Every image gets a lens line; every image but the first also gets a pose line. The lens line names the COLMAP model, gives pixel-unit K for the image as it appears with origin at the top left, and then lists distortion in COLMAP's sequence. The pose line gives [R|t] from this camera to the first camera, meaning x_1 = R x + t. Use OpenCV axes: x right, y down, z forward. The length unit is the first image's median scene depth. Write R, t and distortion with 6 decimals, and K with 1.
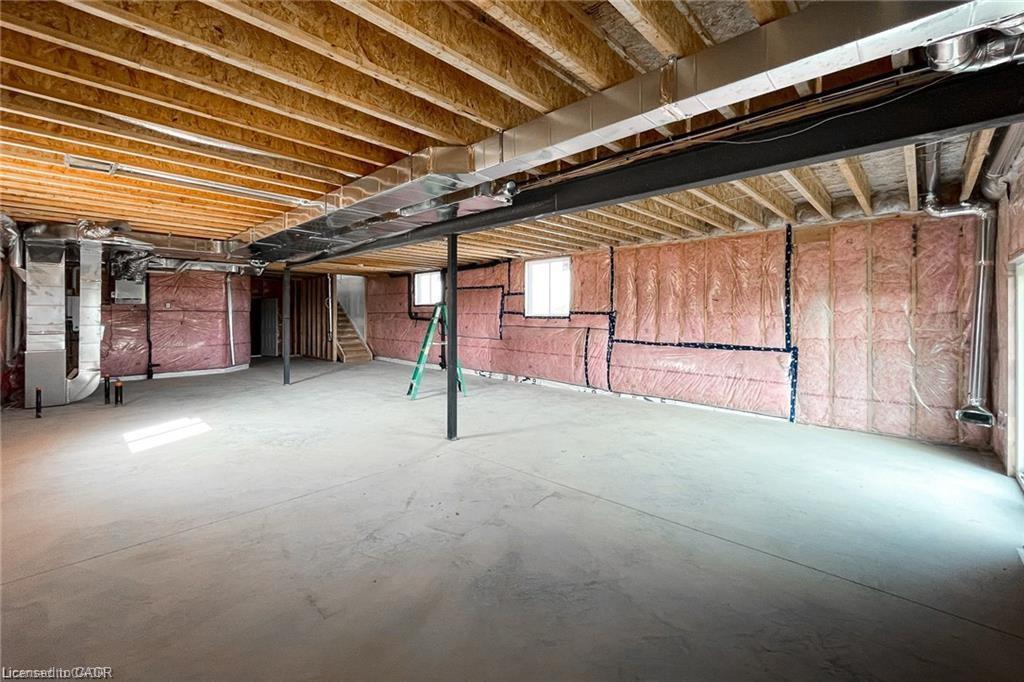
lens RADIAL K [[426.9, 0, 516.9], [0, 426.9, 319.6], [0, 0, 1]] dist [-0.002803, -0.000086]
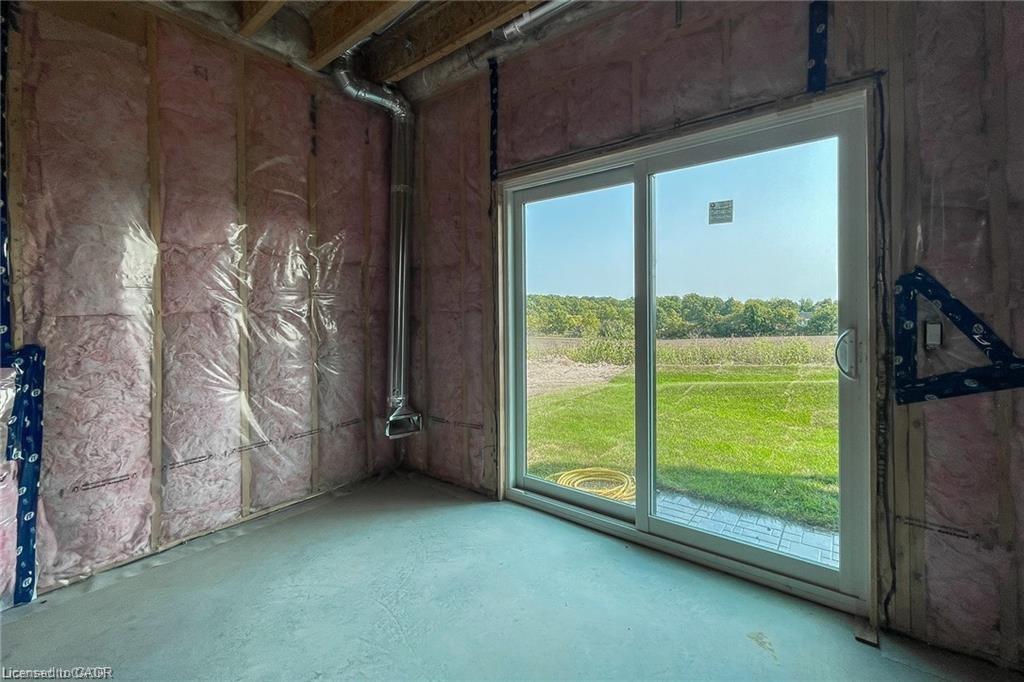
lens RADIAL K [[426.9, 0, 508.5], [0, 426.9, 310.9], [0, 0, 1]] dist [-0.002803, -0.000086]
pose [[-0.105070, 0.002977, 0.994460, 0.341722], [0.015480, 0.999879, -0.001358, 0.048748], [-0.994344, 0.015252, -0.105104, 0.745514]]
